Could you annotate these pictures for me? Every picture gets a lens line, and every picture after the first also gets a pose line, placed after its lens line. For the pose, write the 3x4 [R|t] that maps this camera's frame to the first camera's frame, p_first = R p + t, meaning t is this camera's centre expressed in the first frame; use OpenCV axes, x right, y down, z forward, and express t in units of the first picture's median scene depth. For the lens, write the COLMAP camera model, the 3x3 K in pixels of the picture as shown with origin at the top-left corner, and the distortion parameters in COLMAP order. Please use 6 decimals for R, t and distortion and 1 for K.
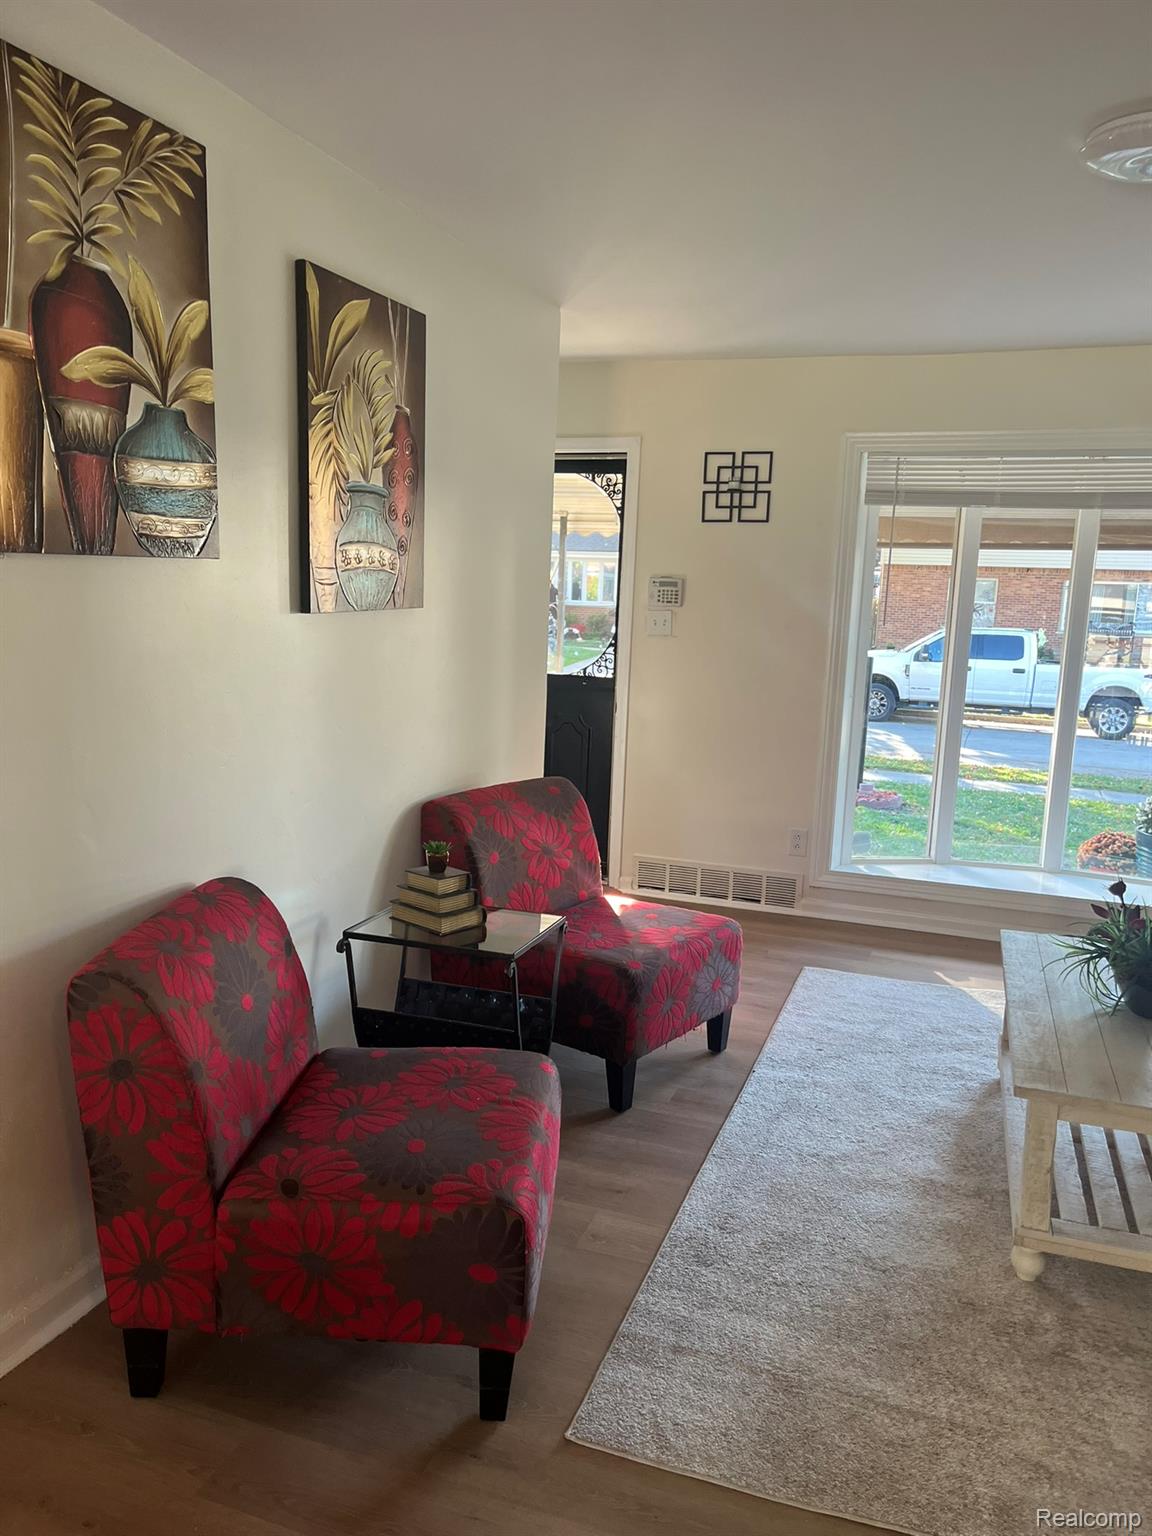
lens RADIAL K [[1159.0, 0, 576.0], [0, 1159.0, 768.0], [0, 0, 1]] dist [0.110178, -0.124733]
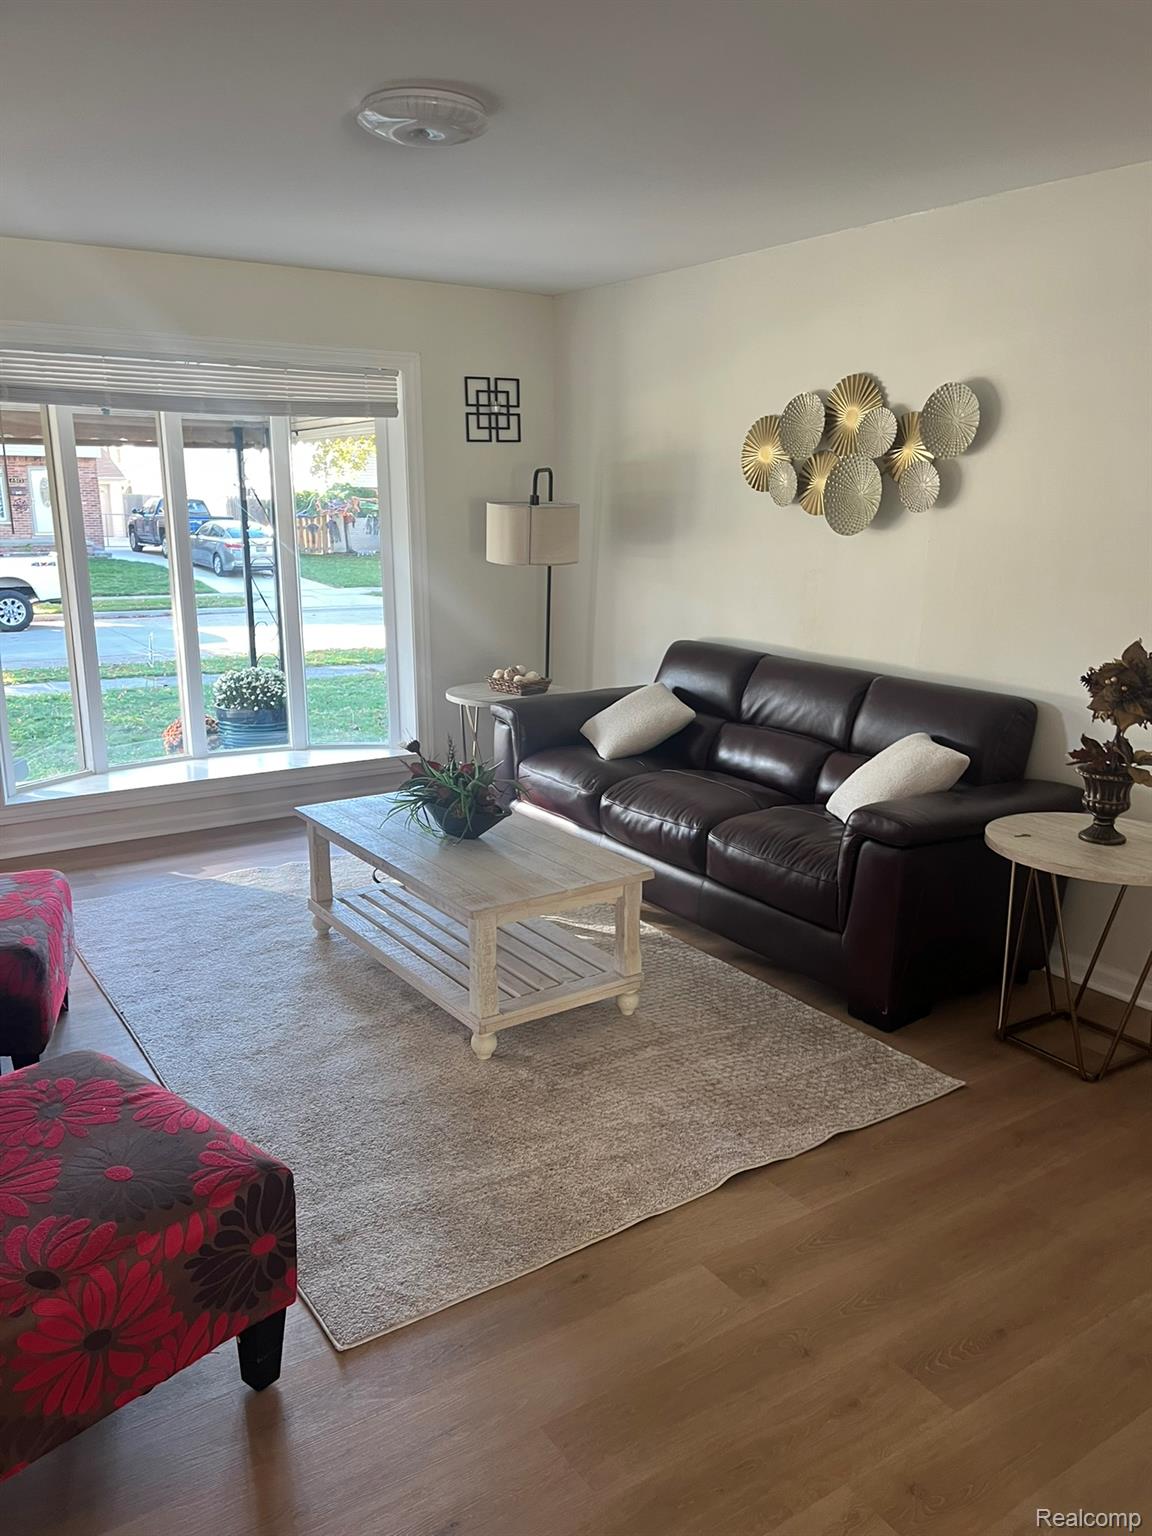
lens RADIAL K [[1181.8, 0, 576.0], [0, 1181.8, 768.0], [0, 0, 1]] dist [-0.025266, 0.006292]
pose [[0.604957, -0.218265, 0.765760, -0.726665], [0.148877, 0.975743, 0.160503, -0.078720], [-0.782217, 0.016907, 0.622777, 0.257025]]
